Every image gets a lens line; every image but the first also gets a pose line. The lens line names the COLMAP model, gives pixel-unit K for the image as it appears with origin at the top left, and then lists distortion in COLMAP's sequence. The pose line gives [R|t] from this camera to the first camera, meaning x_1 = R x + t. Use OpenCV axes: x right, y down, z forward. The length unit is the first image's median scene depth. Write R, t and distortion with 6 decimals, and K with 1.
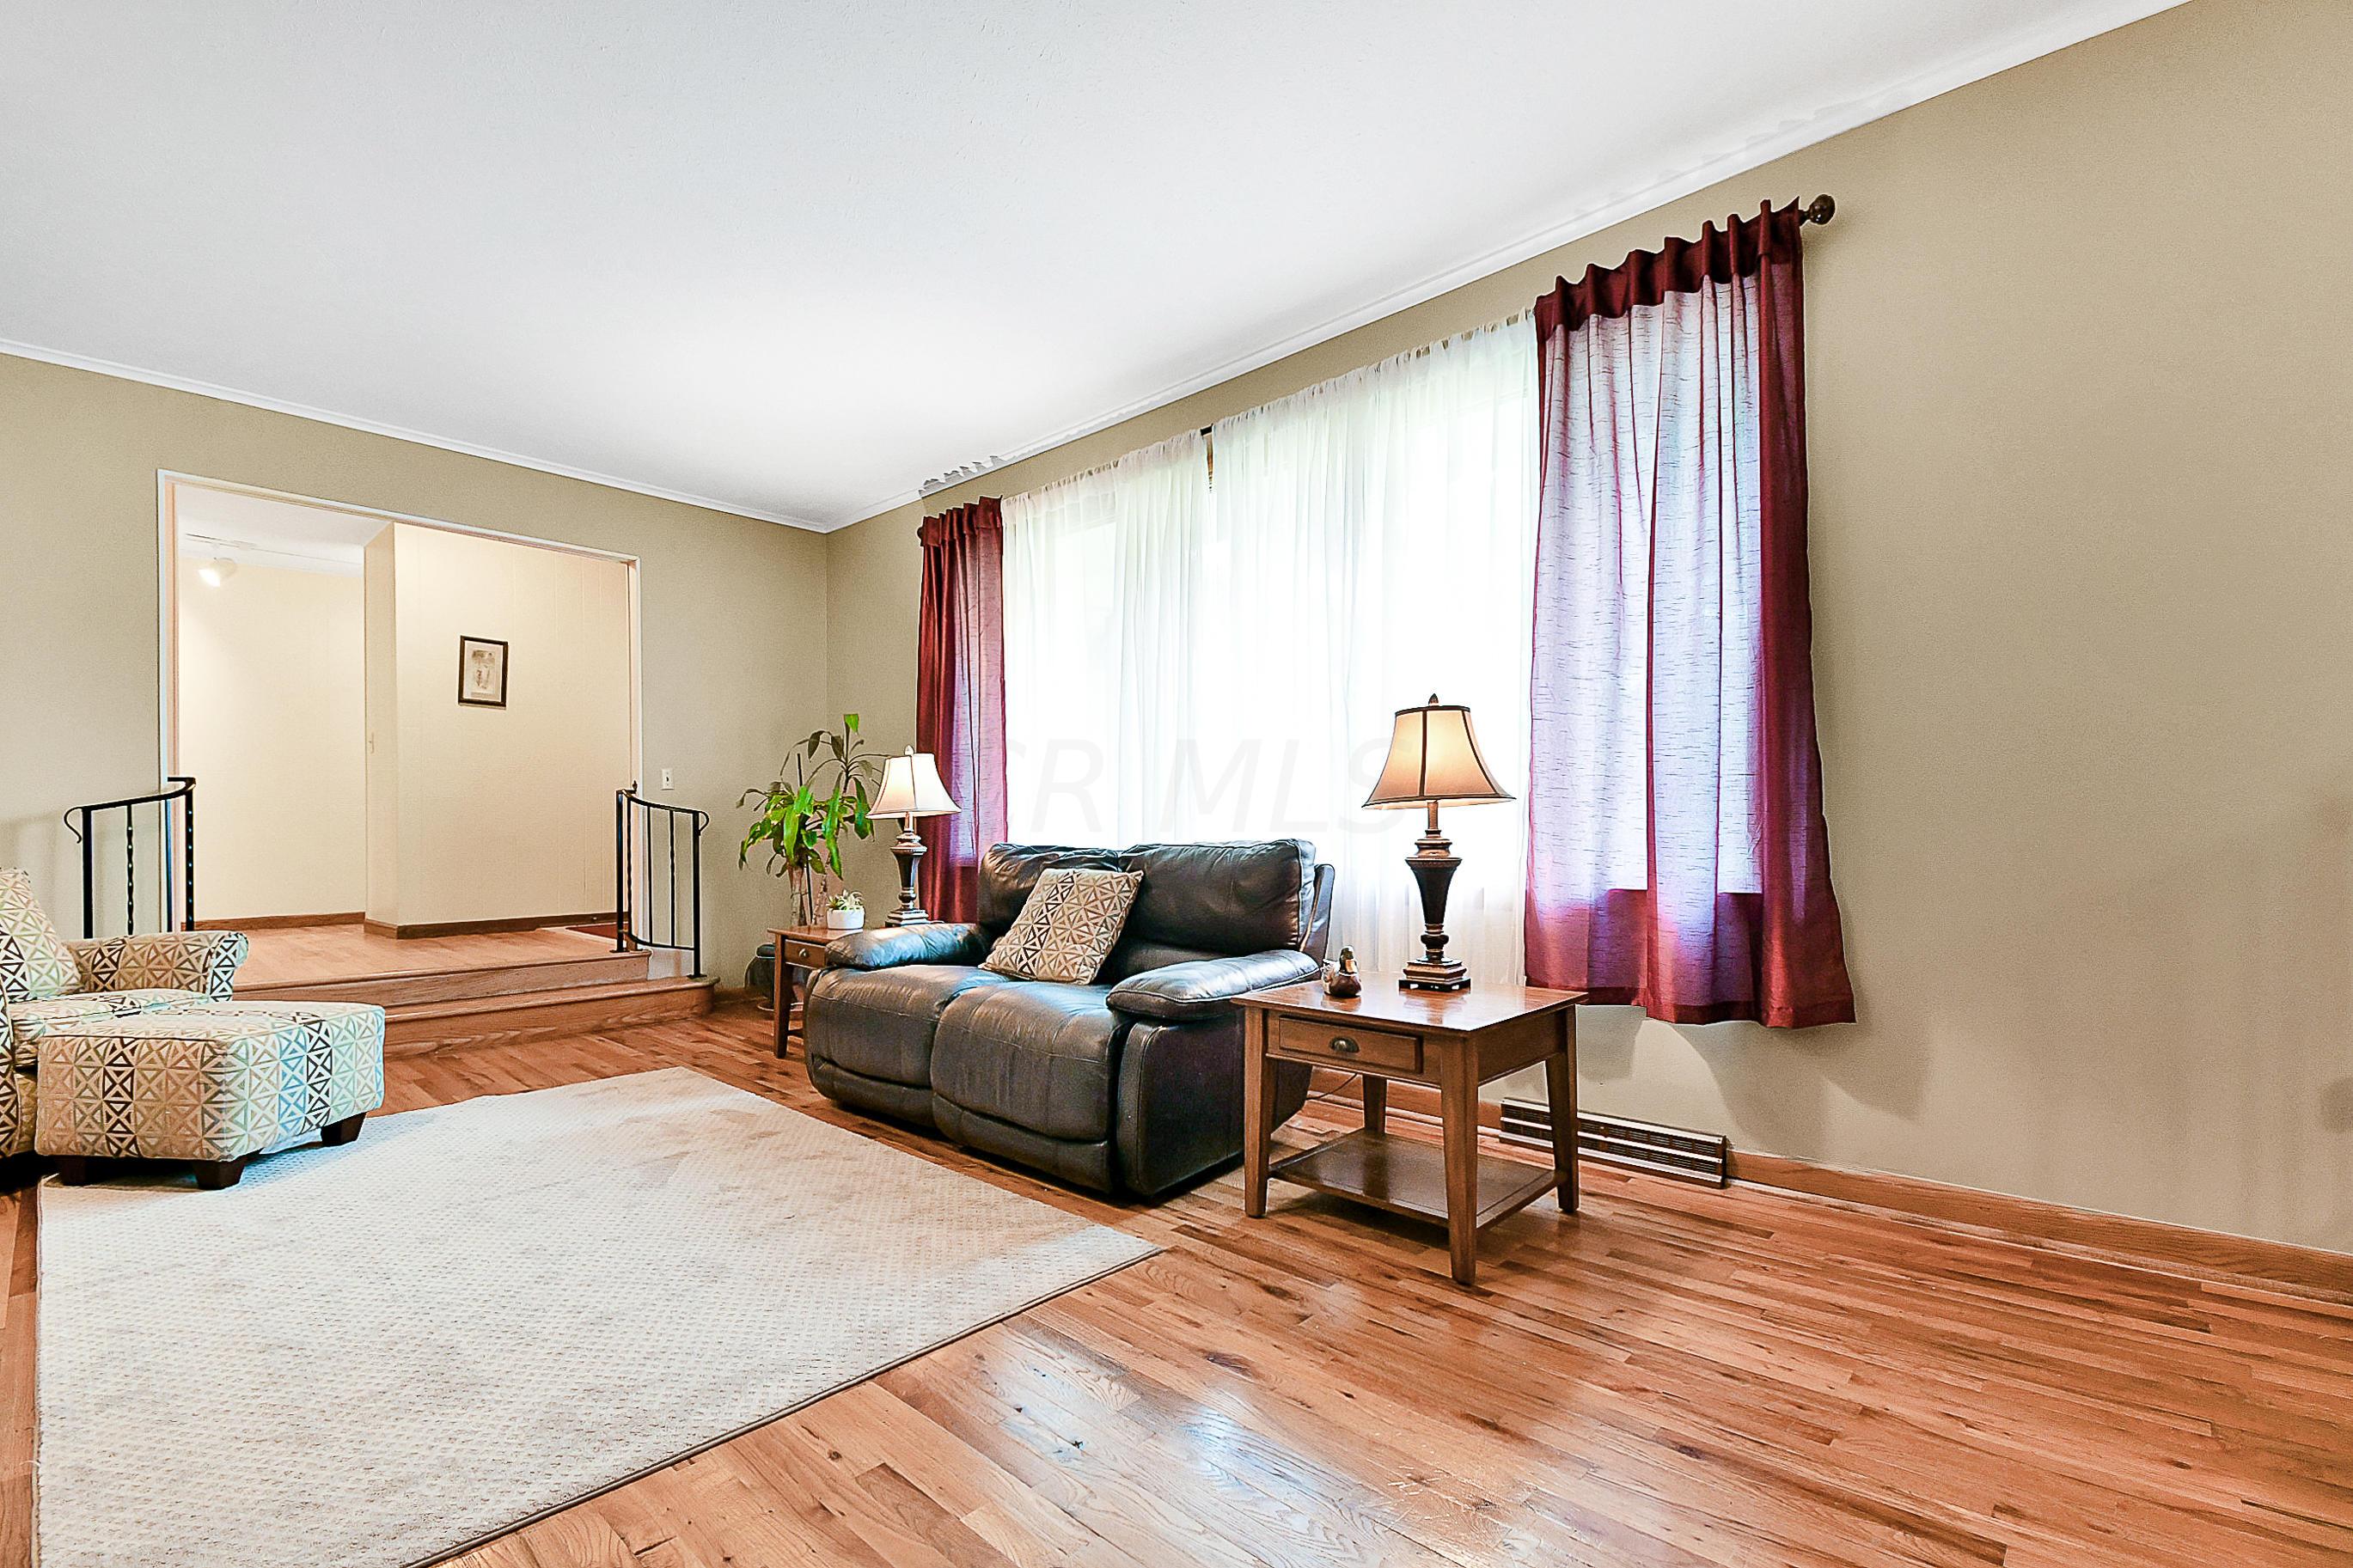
lens RADIAL K [[1043.4, 0, 1170.9], [0, 1043.4, 828.4], [0, 0, 1]] dist [-0.012094, -0.003426]
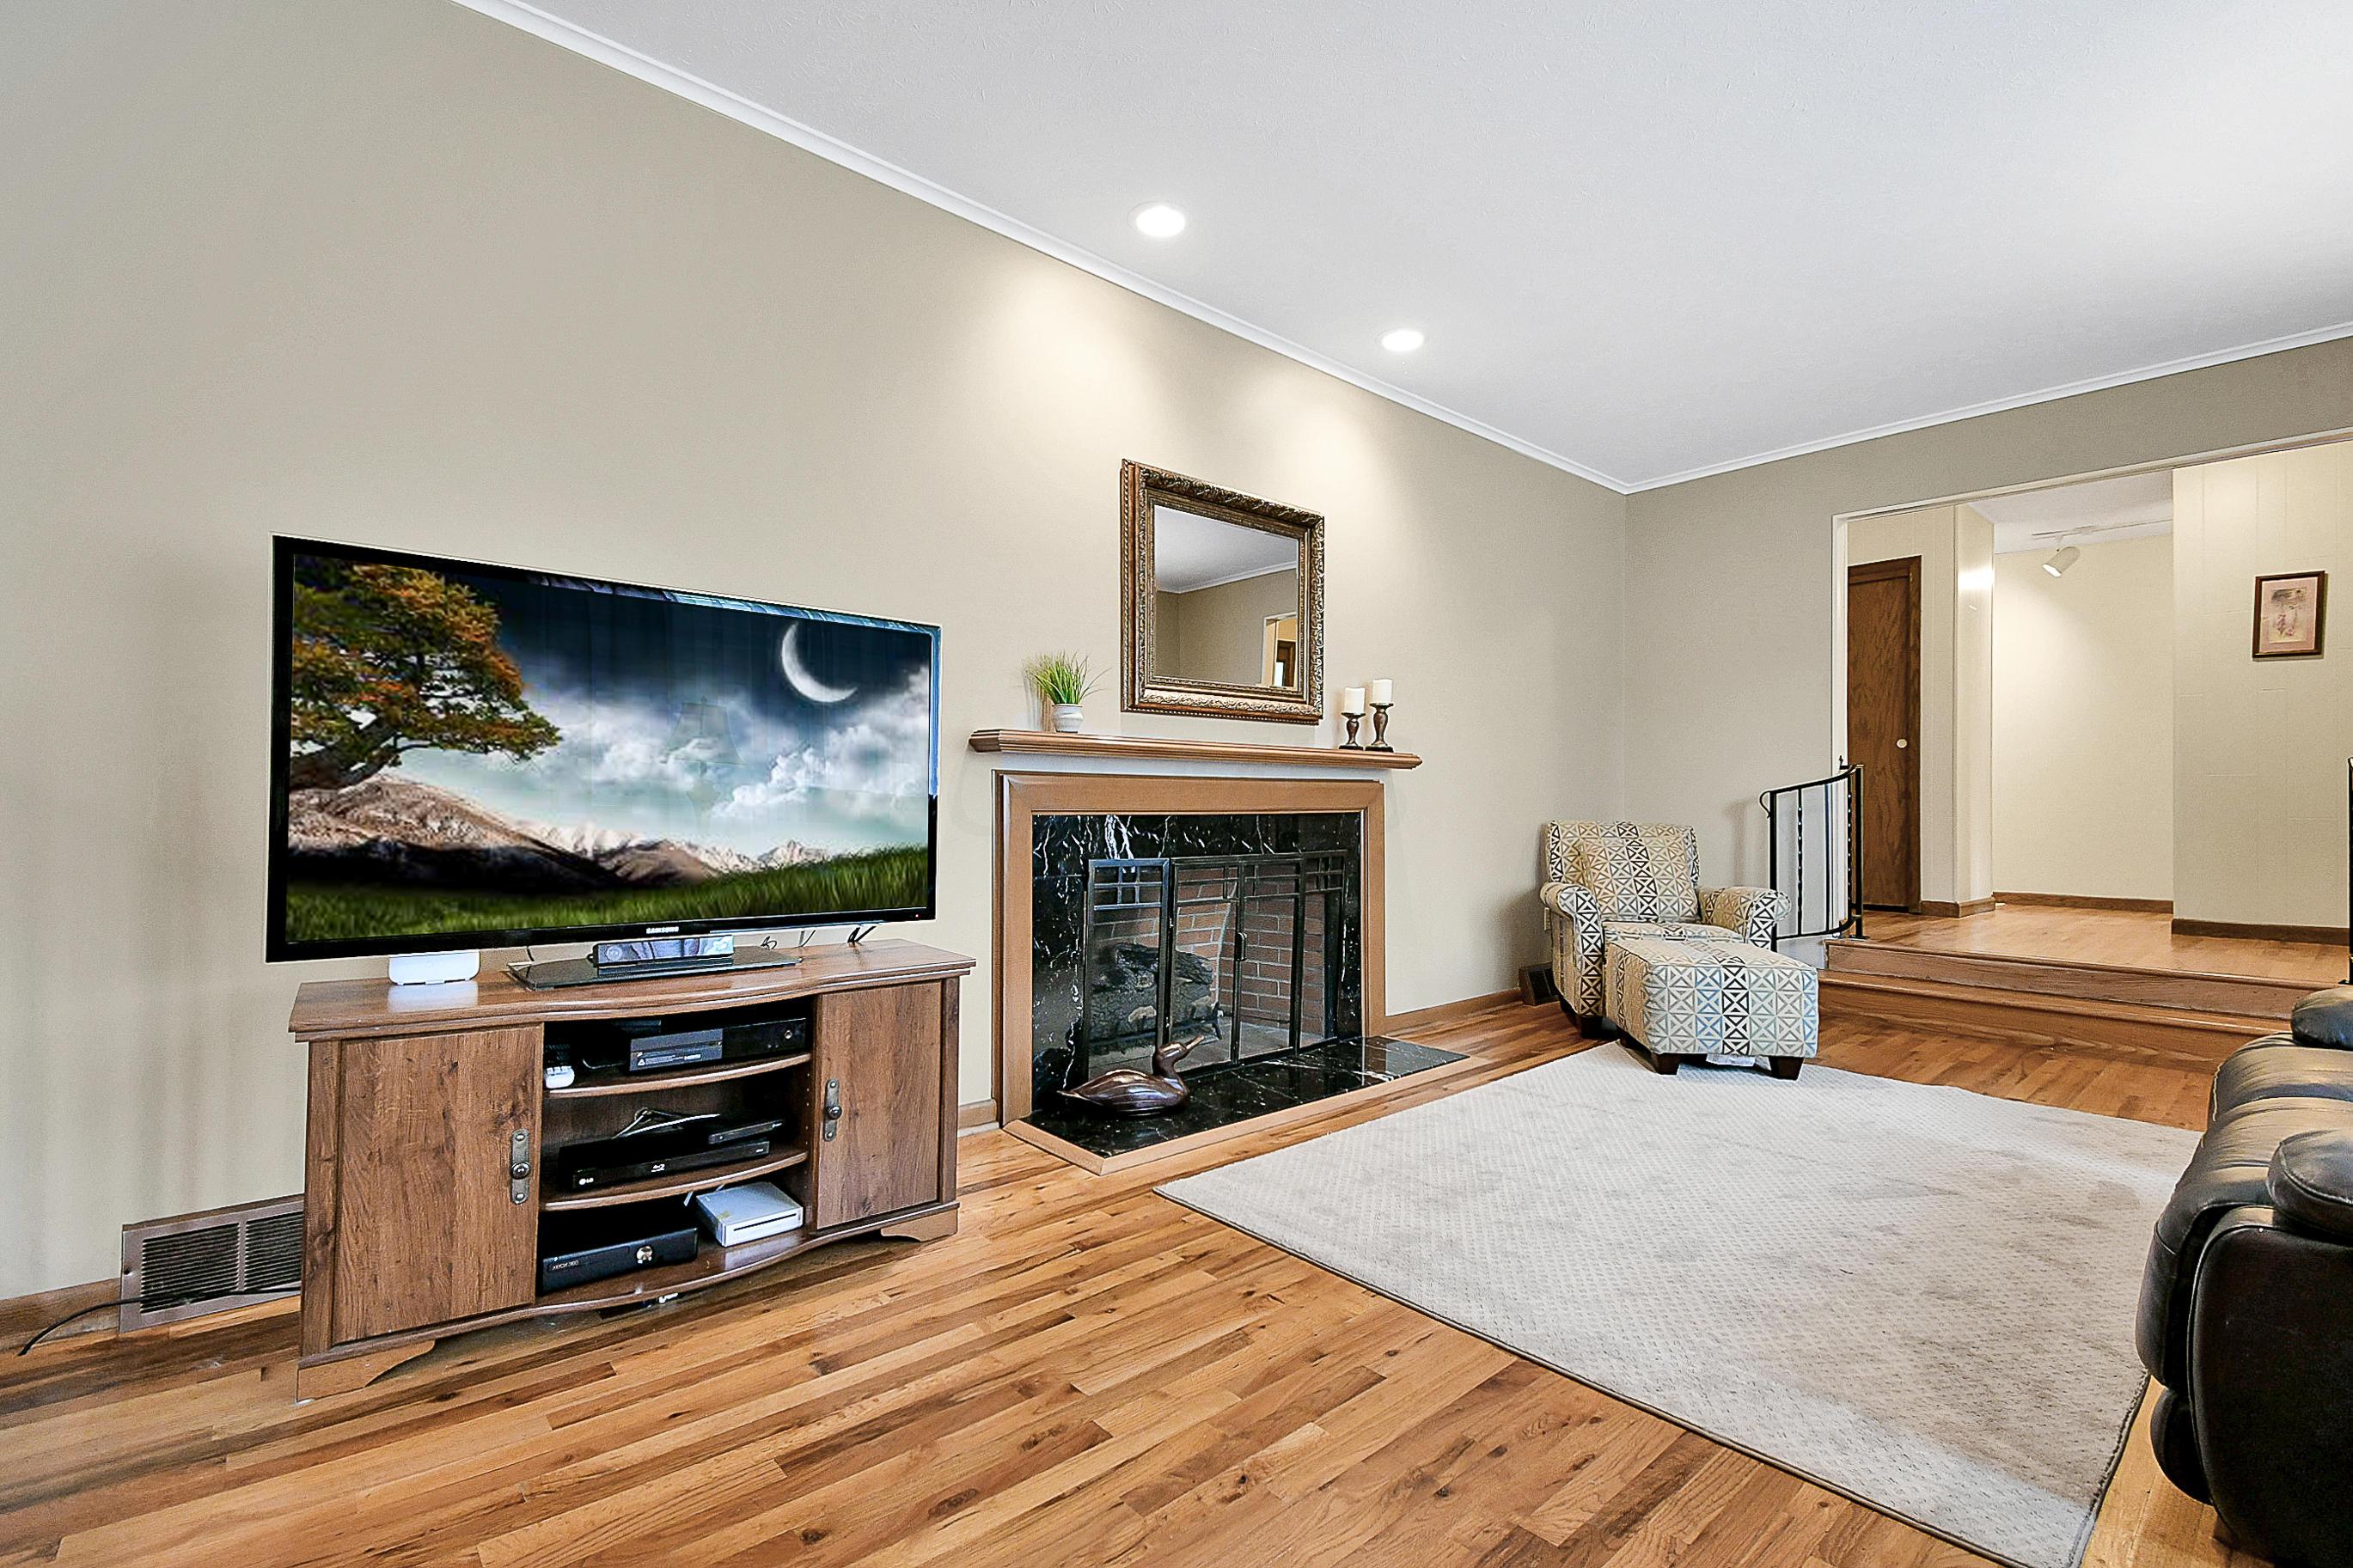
lens RADIAL K [[1043.4, 0, 1180.0], [0, 1043.4, 788.6], [0, 0, 1]] dist [-0.012094, -0.003426]
pose [[-0.117068, -0.012437, -0.993046, 0.480441], [-0.006766, 0.999908, -0.011726, -0.002985], [0.993101, 0.005346, -0.117141, 0.504505]]
